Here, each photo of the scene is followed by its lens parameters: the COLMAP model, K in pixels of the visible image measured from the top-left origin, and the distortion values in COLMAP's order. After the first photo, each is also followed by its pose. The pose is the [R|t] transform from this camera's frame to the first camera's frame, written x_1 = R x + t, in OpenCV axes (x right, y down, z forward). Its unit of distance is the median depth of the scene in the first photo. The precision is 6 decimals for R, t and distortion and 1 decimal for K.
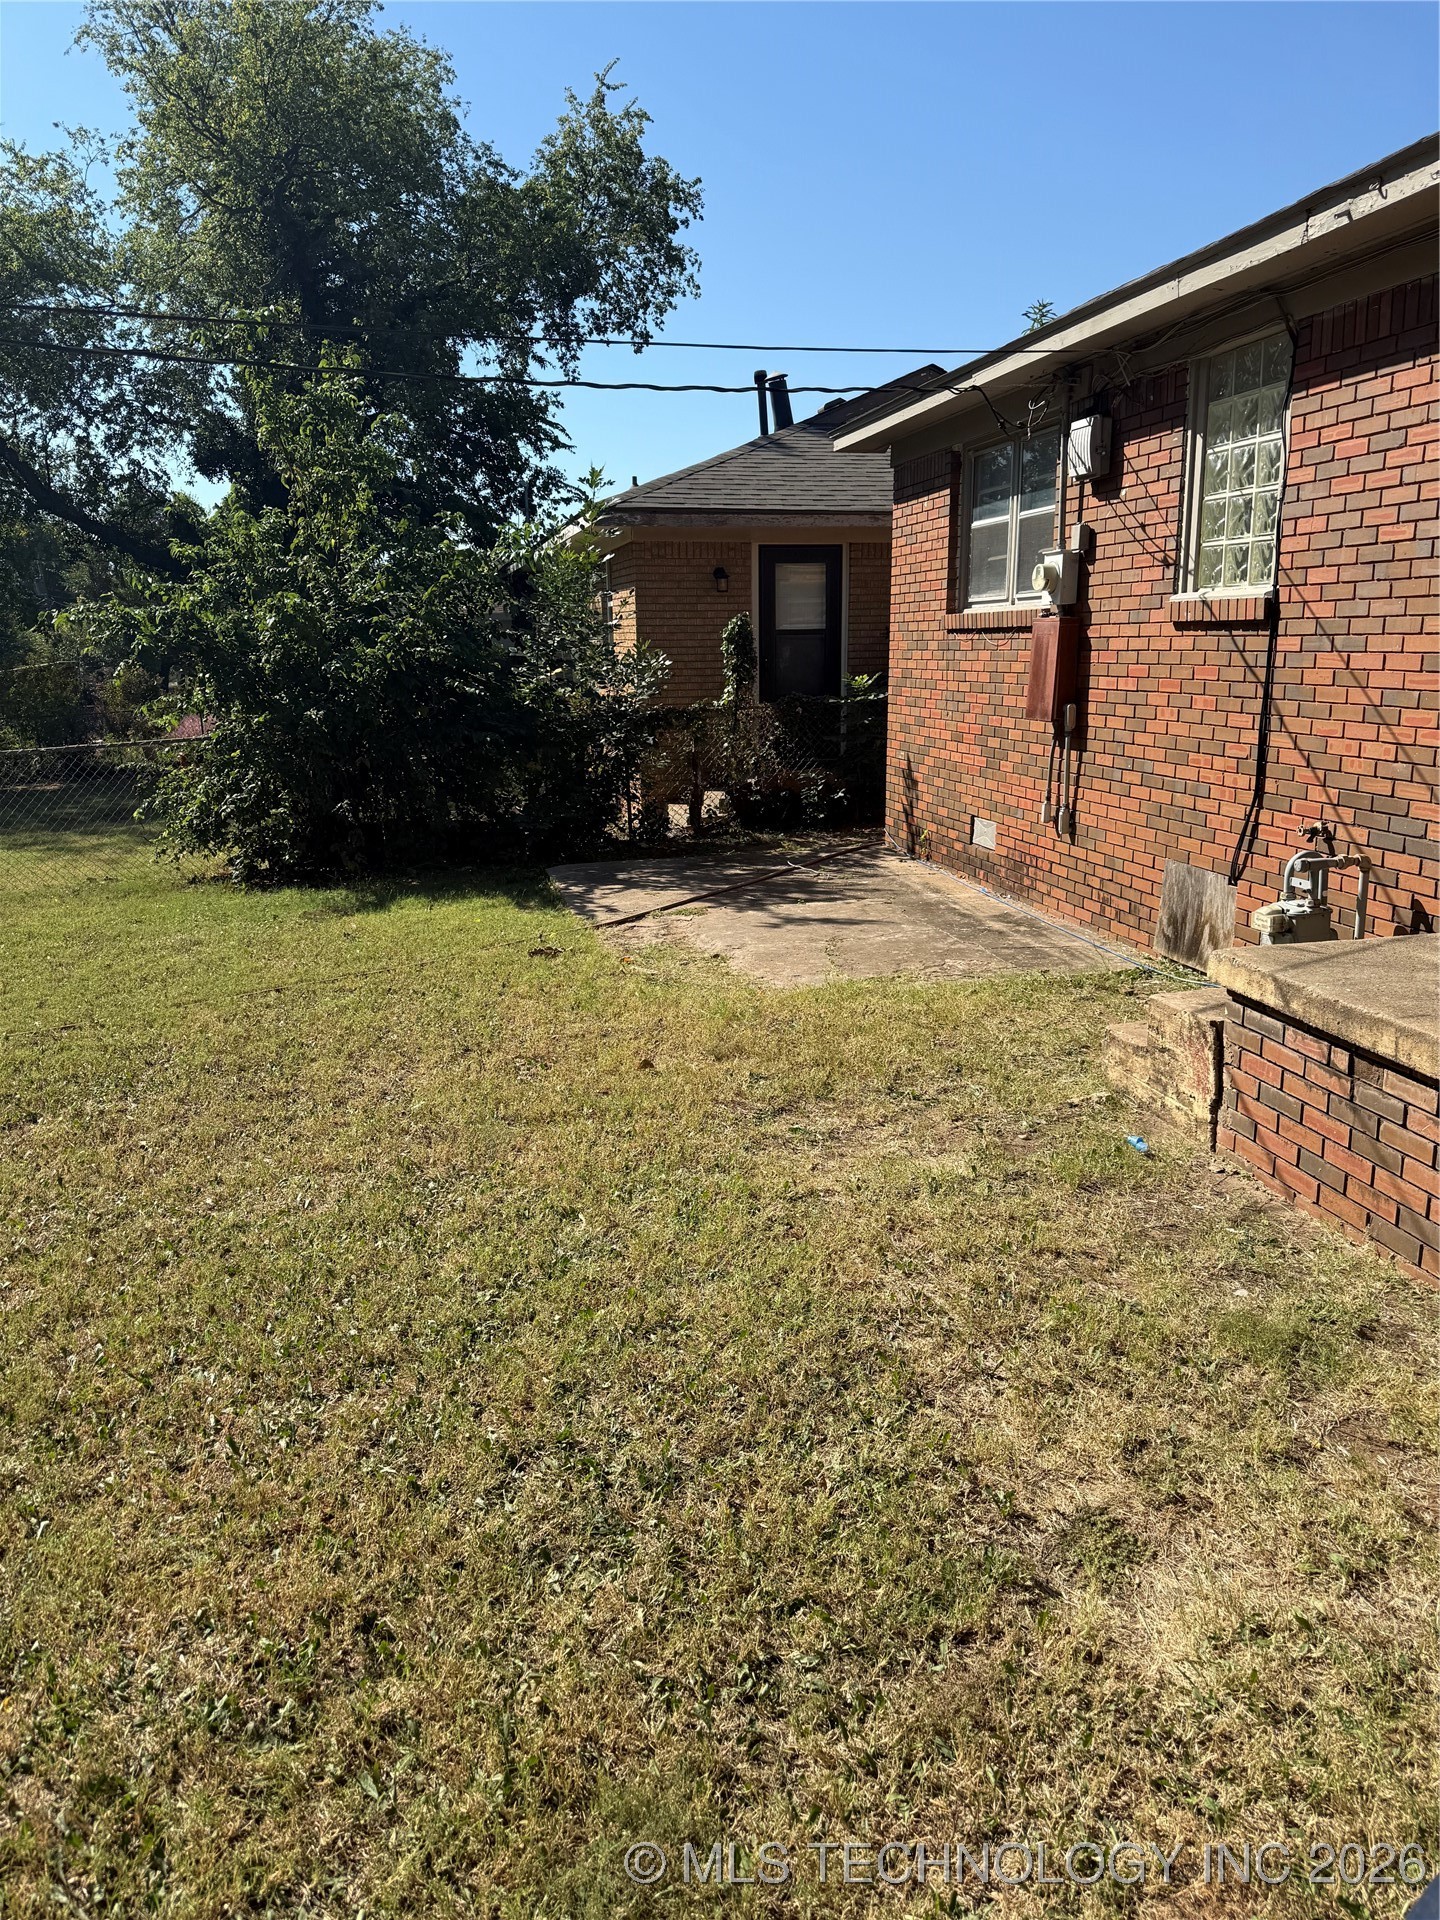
lens RADIAL K [[1376.8, 0, 720.0], [0, 1376.8, 960.0], [0, 0, 1]] dist [0.054070, -0.007268]
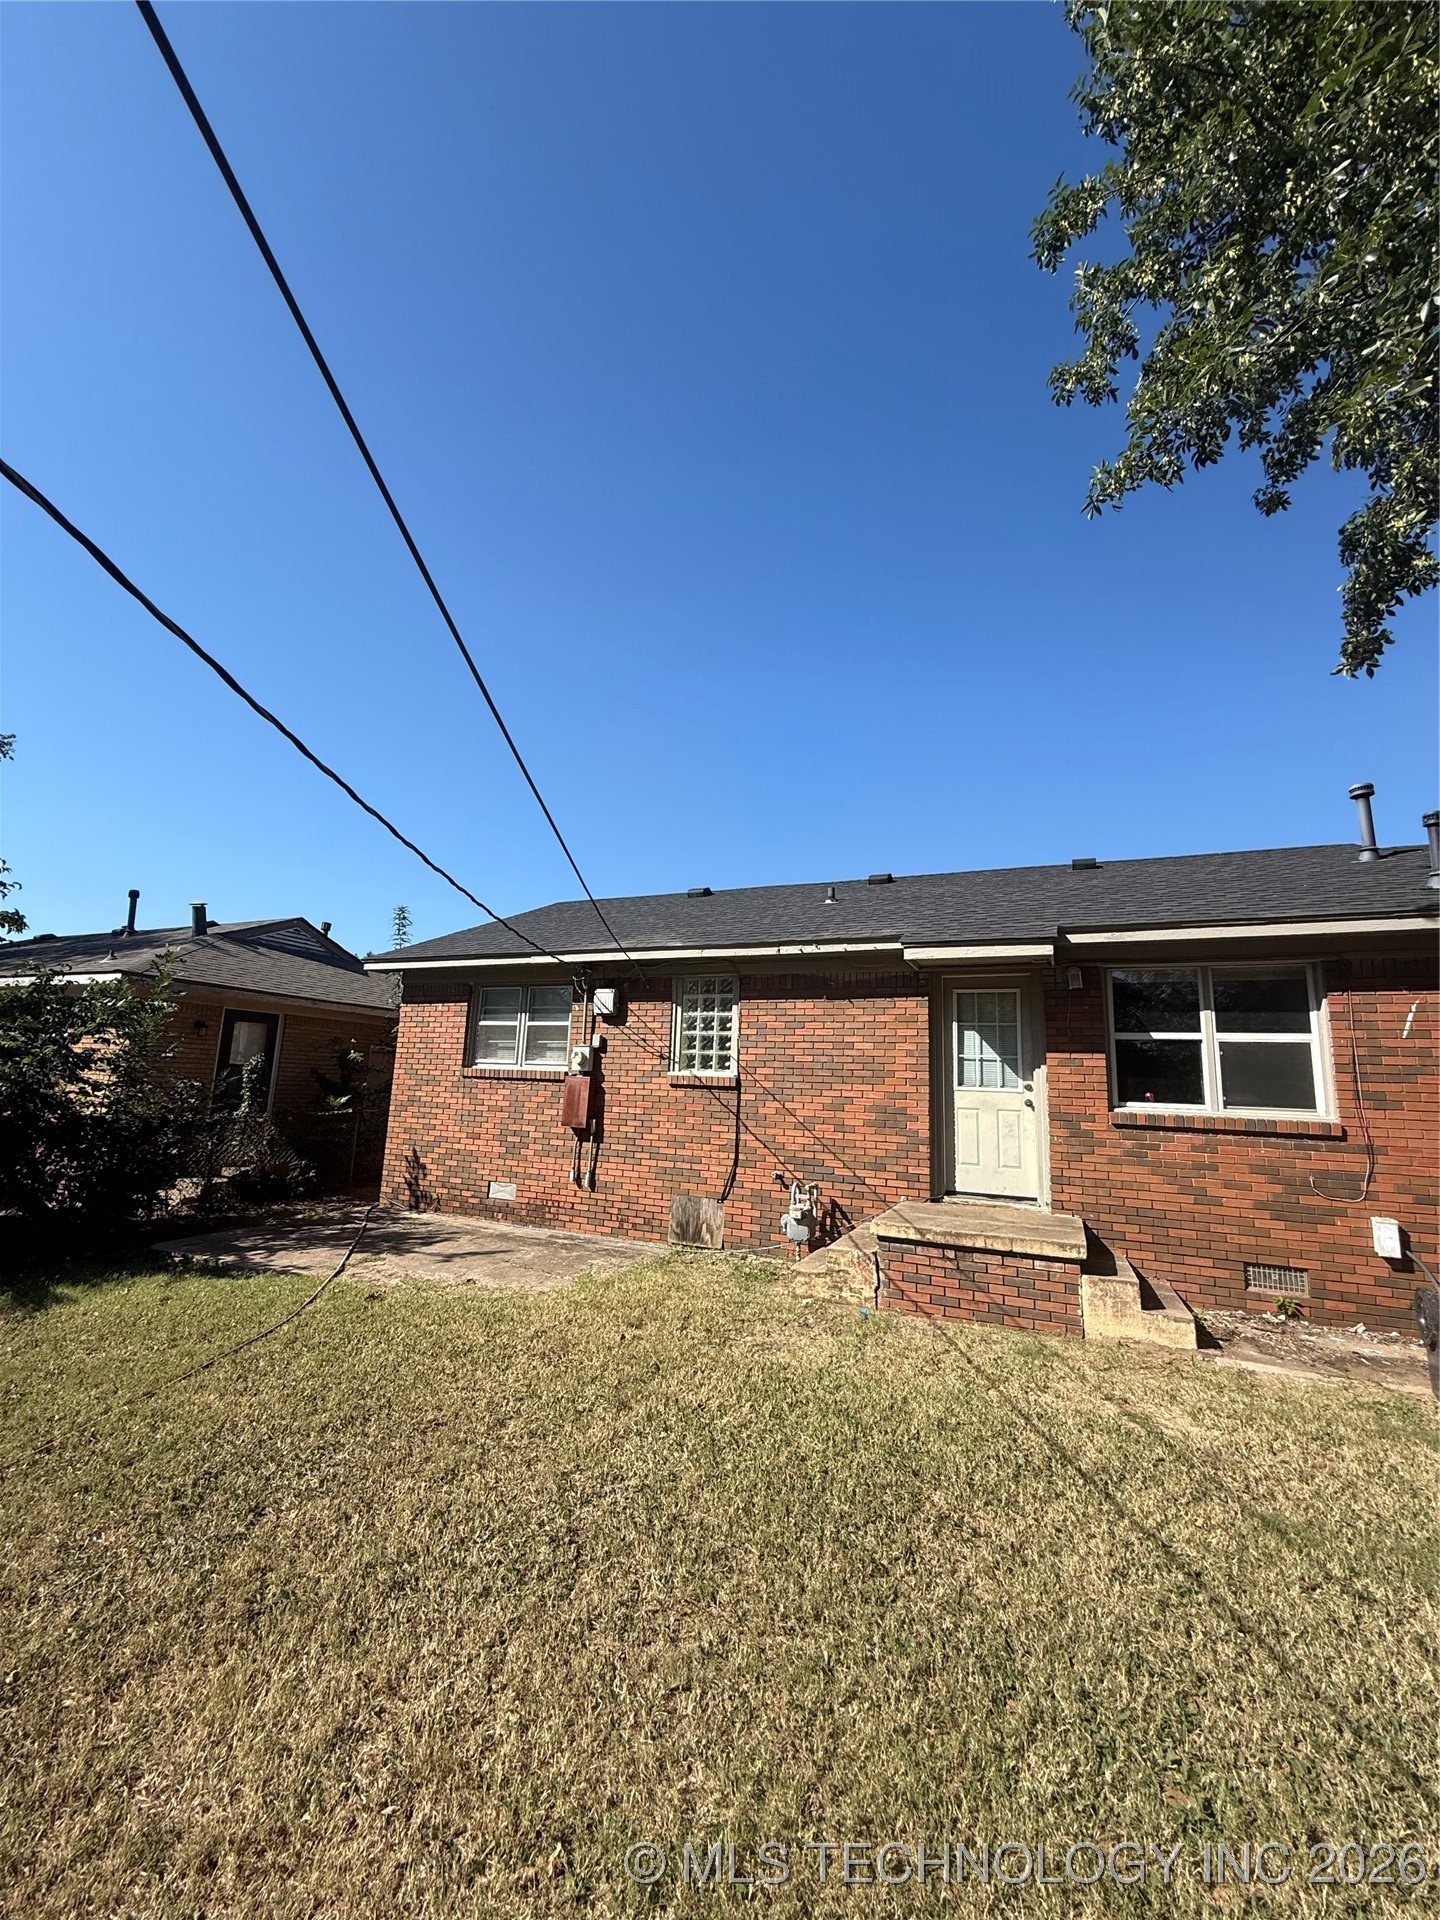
lens RADIAL K [[757.5, 0, 720.0], [0, 757.5, 960.0], [0, 0, 1]] dist [-0.029074, -0.000010]
pose [[0.589759, 0.174340, 0.788536, -0.622060], [0.137911, 0.940335, -0.311047, -0.042509], [-0.795716, 0.292191, 0.530528, 0.238768]]
